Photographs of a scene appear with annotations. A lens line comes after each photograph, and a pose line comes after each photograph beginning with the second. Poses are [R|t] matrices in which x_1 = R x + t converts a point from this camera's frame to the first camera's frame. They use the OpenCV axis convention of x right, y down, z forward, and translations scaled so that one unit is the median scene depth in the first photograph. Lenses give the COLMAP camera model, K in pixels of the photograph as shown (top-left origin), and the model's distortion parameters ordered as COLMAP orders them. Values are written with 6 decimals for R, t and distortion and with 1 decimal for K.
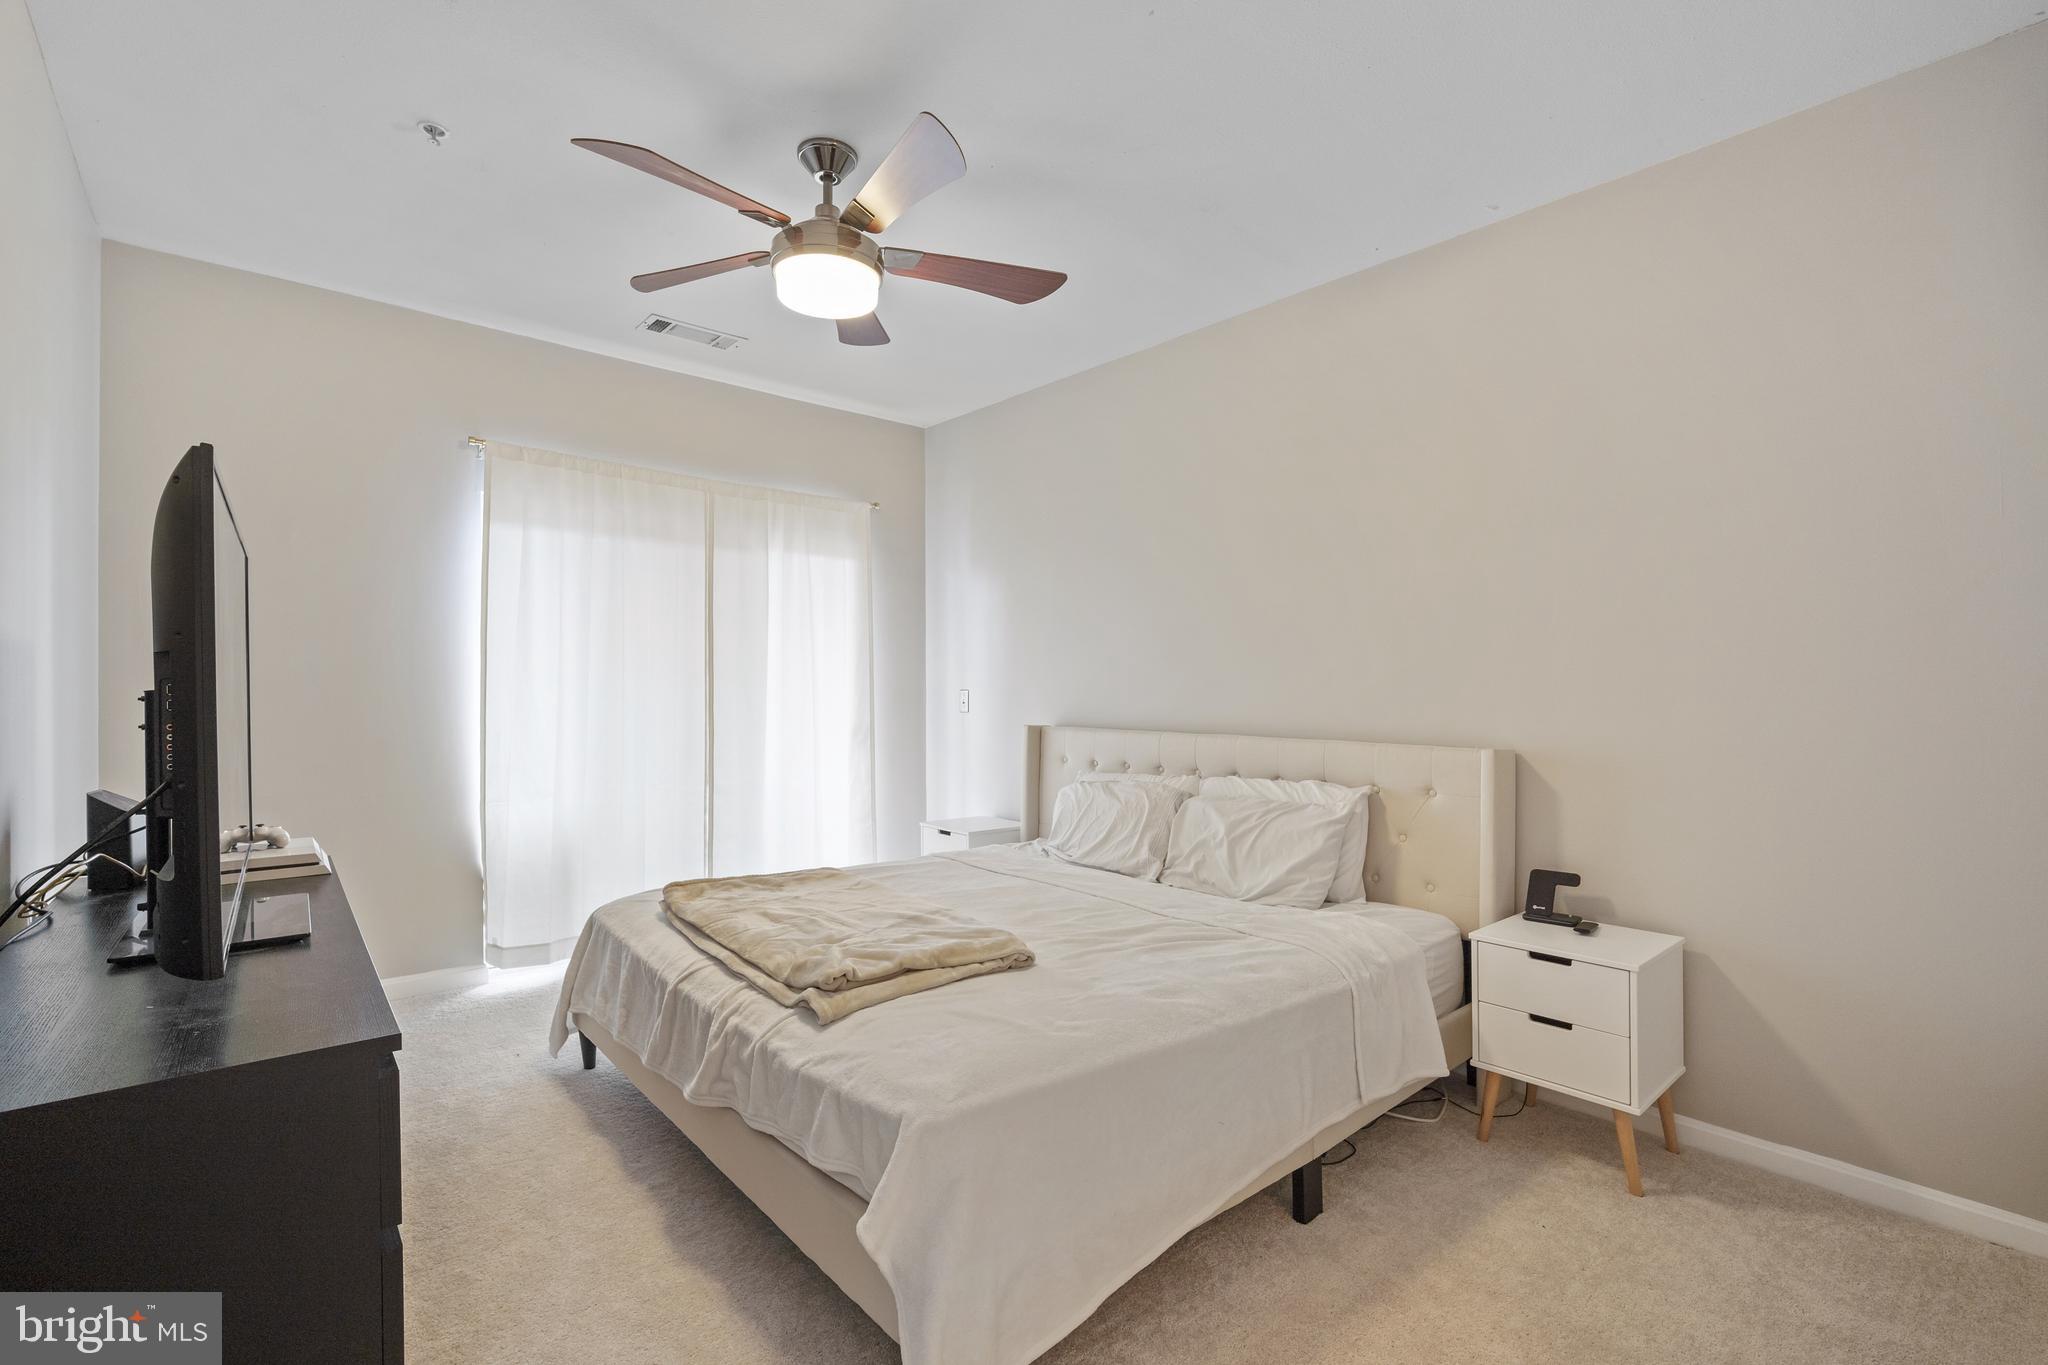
lens RADIAL K [[905.5, 0, 1020.2], [0, 905.5, 686.6], [0, 0, 1]] dist [-0.012029, 0.003583]
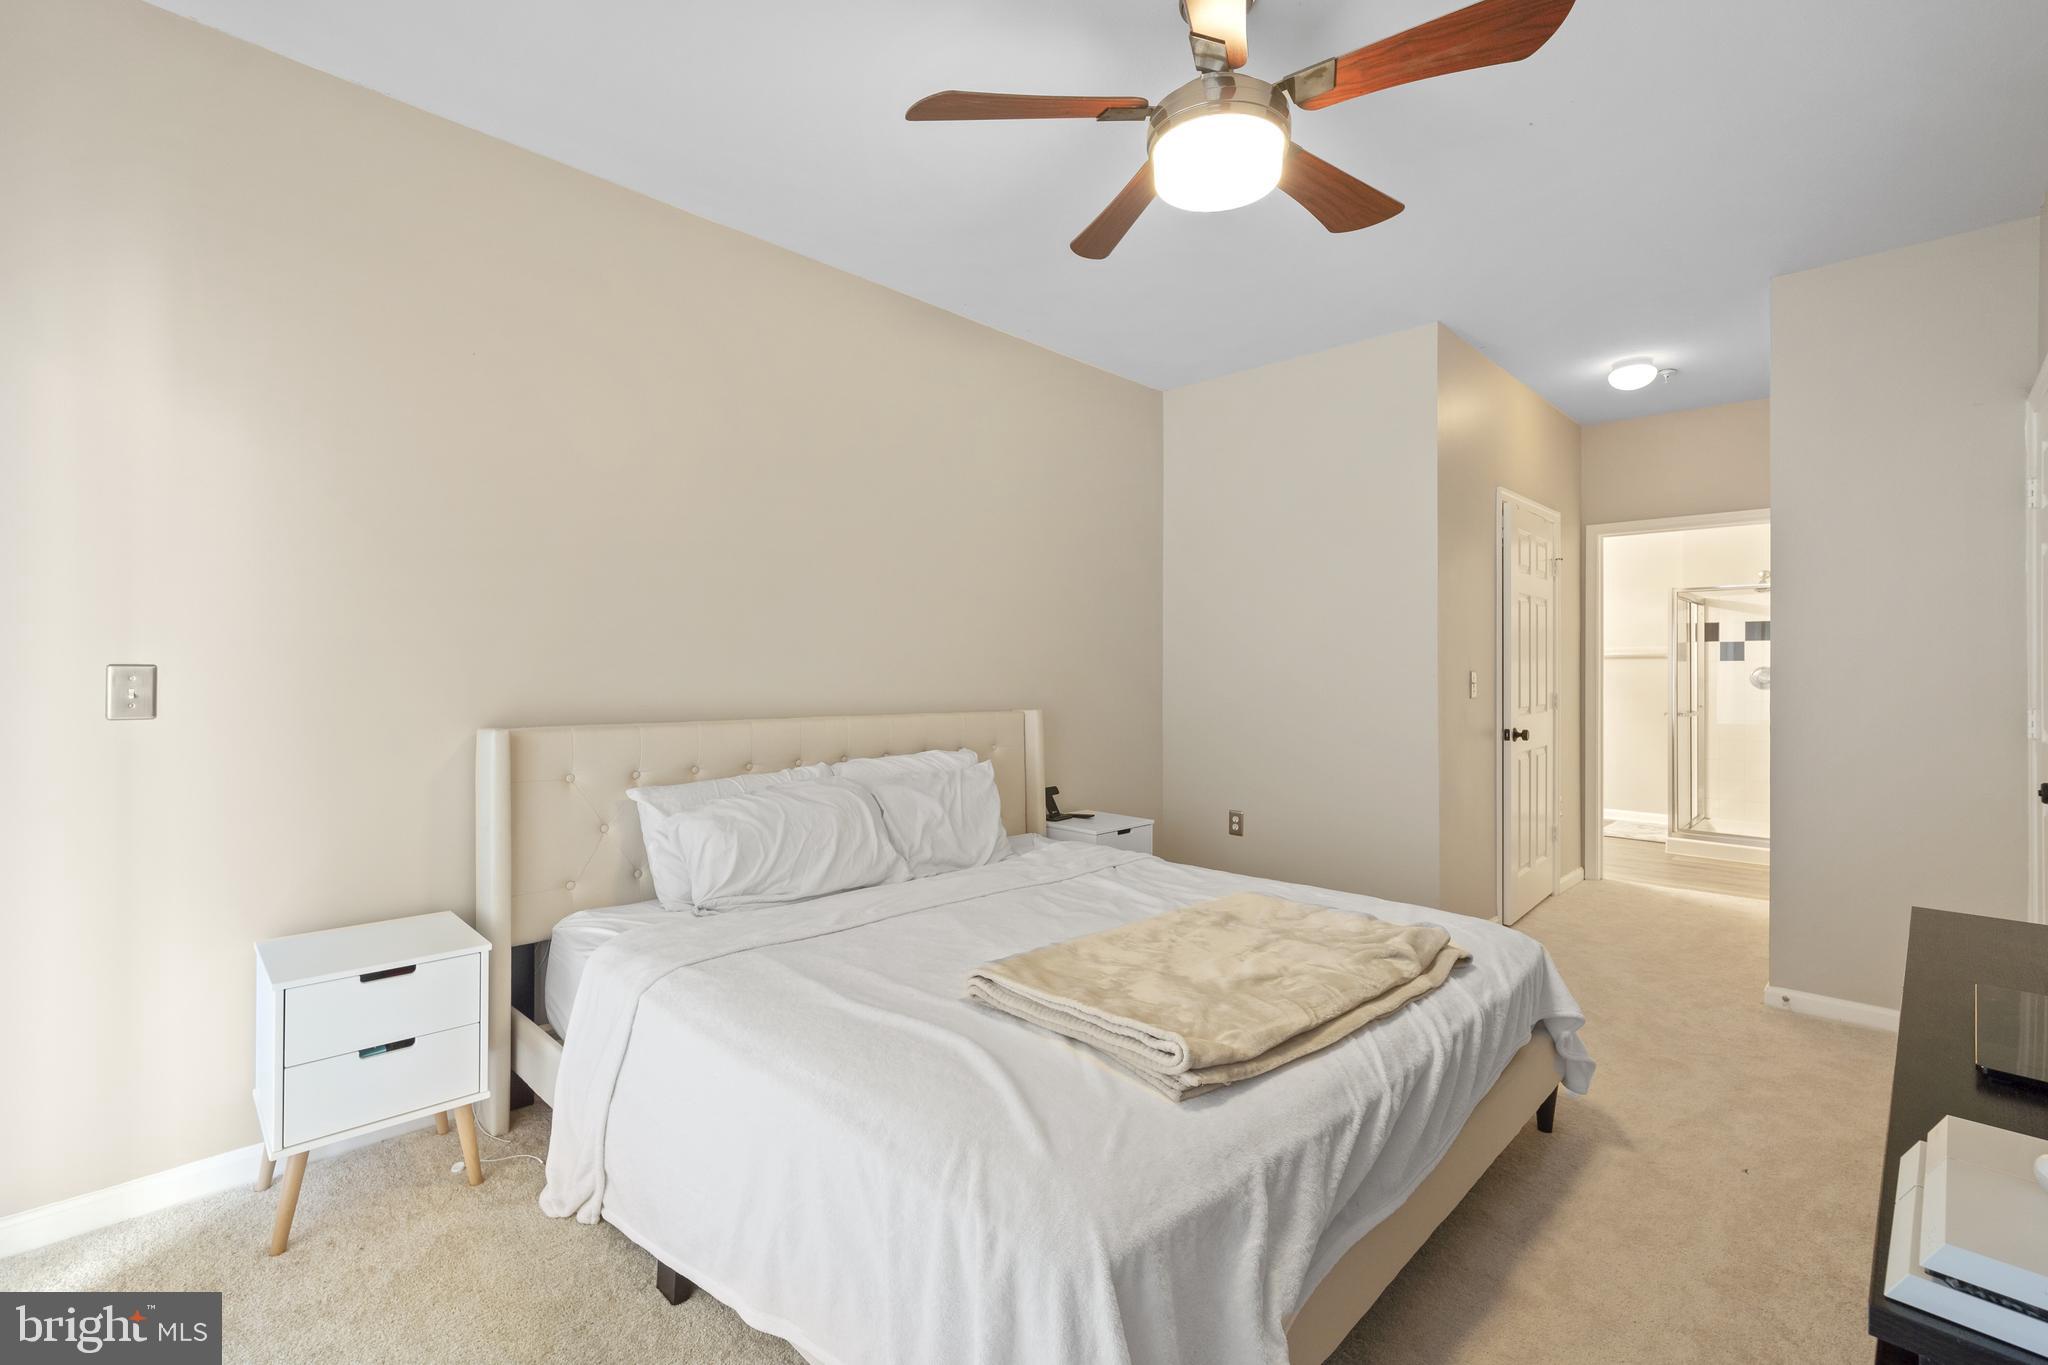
lens RADIAL K [[905.5, 0, 1016.4], [0, 905.5, 672.3], [0, 0, 1]] dist [-0.012029, 0.003583]
pose [[-0.083811, 0.002993, 0.996477, -0.791331], [0.000346, 0.999996, -0.002974, 0.014511], [-0.996482, 0.000096, -0.083812, 1.022091]]
